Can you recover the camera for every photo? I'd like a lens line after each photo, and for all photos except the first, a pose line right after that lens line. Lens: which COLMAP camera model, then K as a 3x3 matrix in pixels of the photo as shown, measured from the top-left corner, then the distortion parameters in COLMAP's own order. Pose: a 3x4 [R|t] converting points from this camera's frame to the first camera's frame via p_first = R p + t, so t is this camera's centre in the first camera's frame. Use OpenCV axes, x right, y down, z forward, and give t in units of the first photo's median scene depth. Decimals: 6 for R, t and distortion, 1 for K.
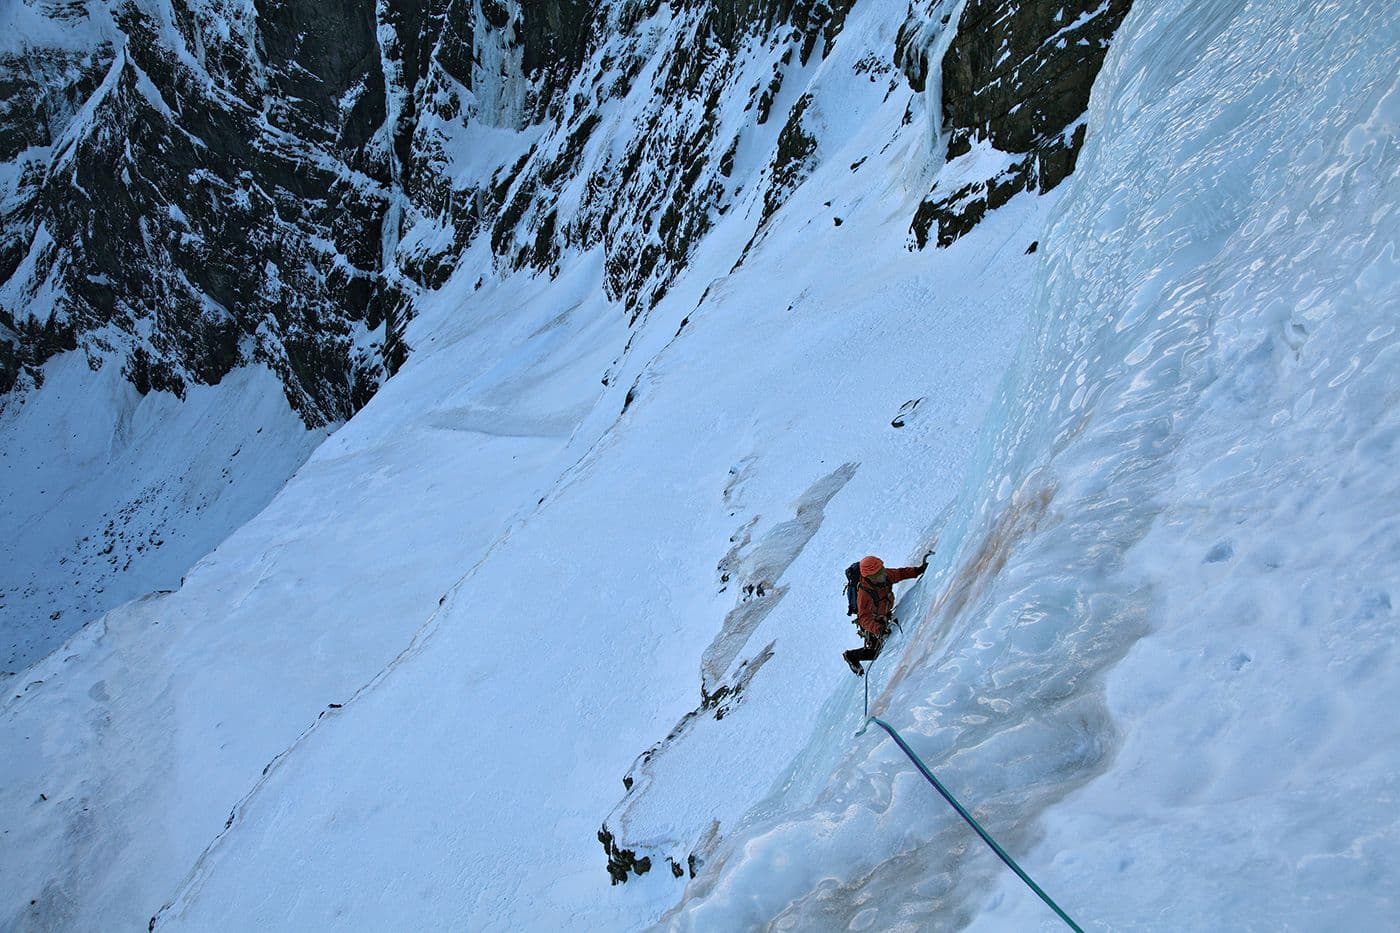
lens RADIAL K [[1086.8, 0, 731.4], [0, 1086.8, 467.6], [0, 0, 1]] dist [-0.065521, 0.057499]
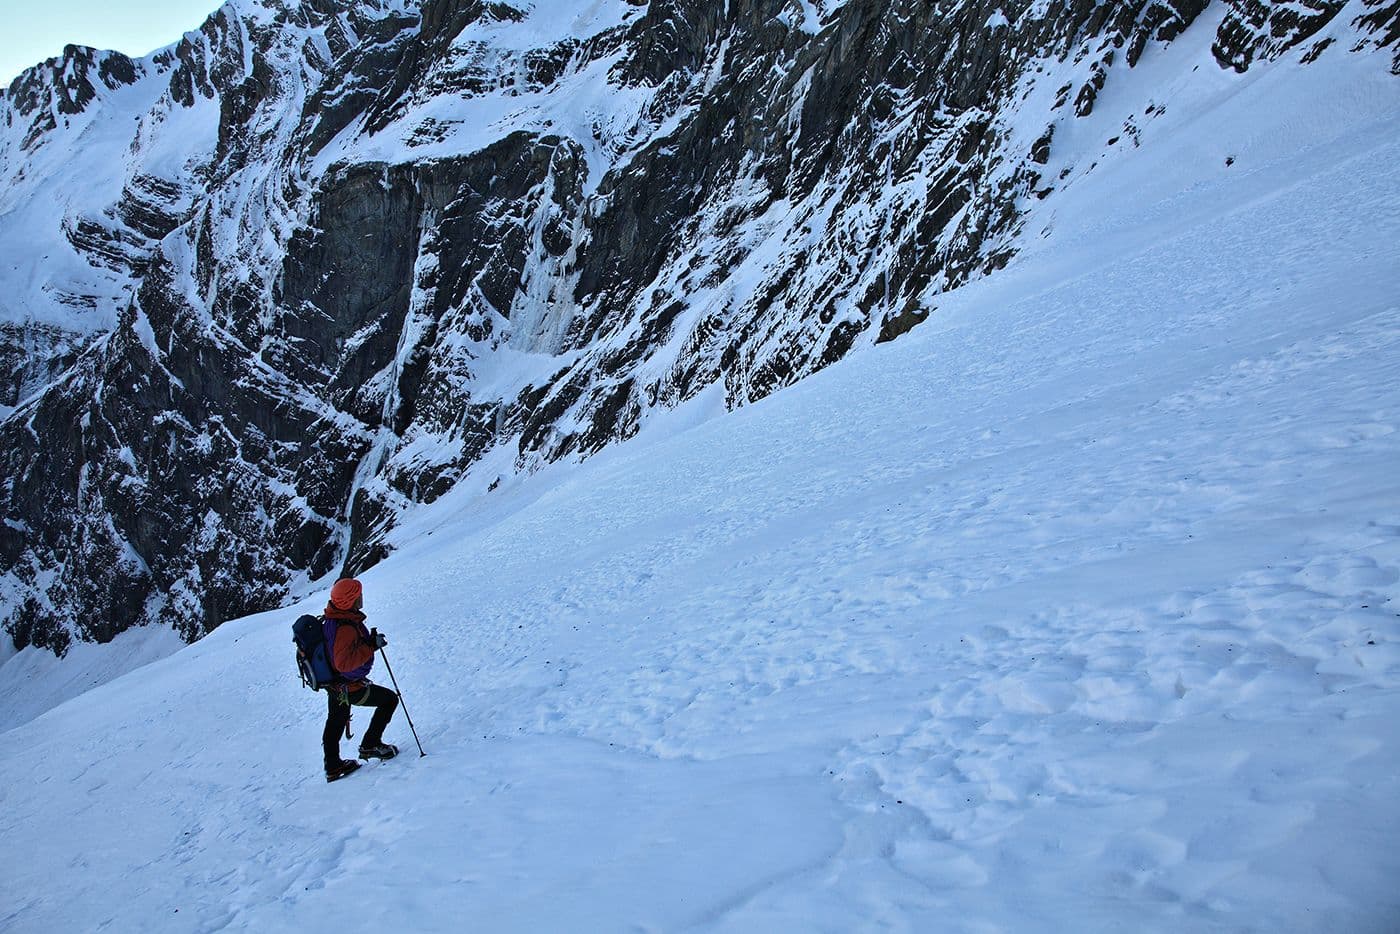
lens RADIAL K [[977.4, 0, 700.0], [0, 977.4, 467.0], [0, 0, 1]] dist [-0.124846, 0.060086]
pose [[0.984571, 0.148589, 0.092414, -0.125067], [-0.096630, 0.901996, -0.420792, 0.105650], [-0.145882, 0.405370, 0.902437, 0.237487]]
